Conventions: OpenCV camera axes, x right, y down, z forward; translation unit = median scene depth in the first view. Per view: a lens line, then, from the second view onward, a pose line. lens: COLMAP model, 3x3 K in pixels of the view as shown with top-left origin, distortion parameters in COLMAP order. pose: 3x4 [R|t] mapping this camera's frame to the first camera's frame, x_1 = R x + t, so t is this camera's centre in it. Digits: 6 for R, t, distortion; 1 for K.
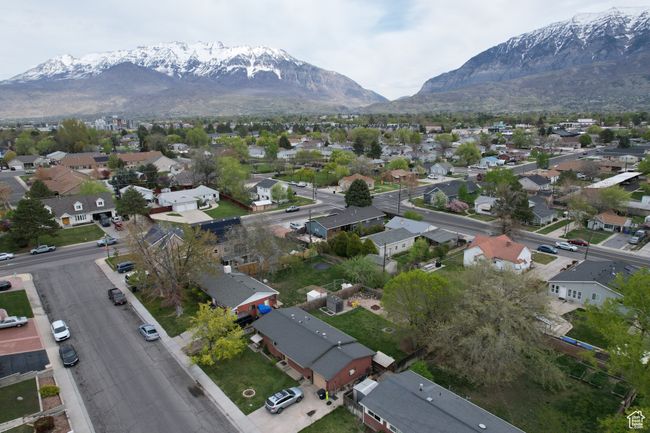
lens RADIAL K [[415.3, 0, 325.0], [0, 415.3, 216.5], [0, 0, 1]] dist [-0.075173, 0.068495]
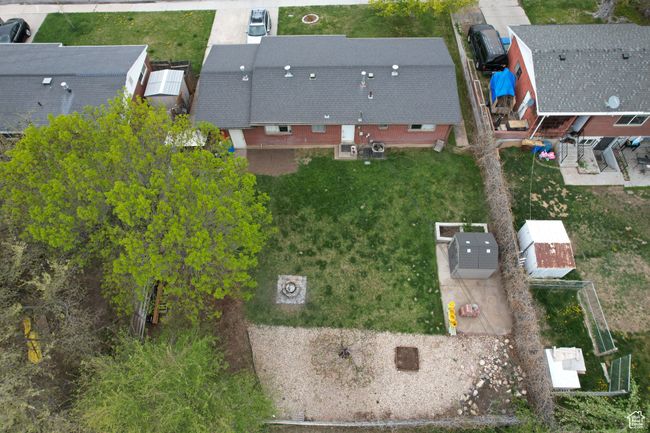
lens RADIAL K [[415.3, 0, 325.0], [0, 415.3, 216.5], [0, 0, 1]] dist [-0.075173, 0.068495]
pose [[-0.654247, 0.673718, -0.343605, 0.164121], [-0.147973, 0.331519, 0.931772, -0.080123], [0.741663, 0.660454, -0.117203, 0.761655]]
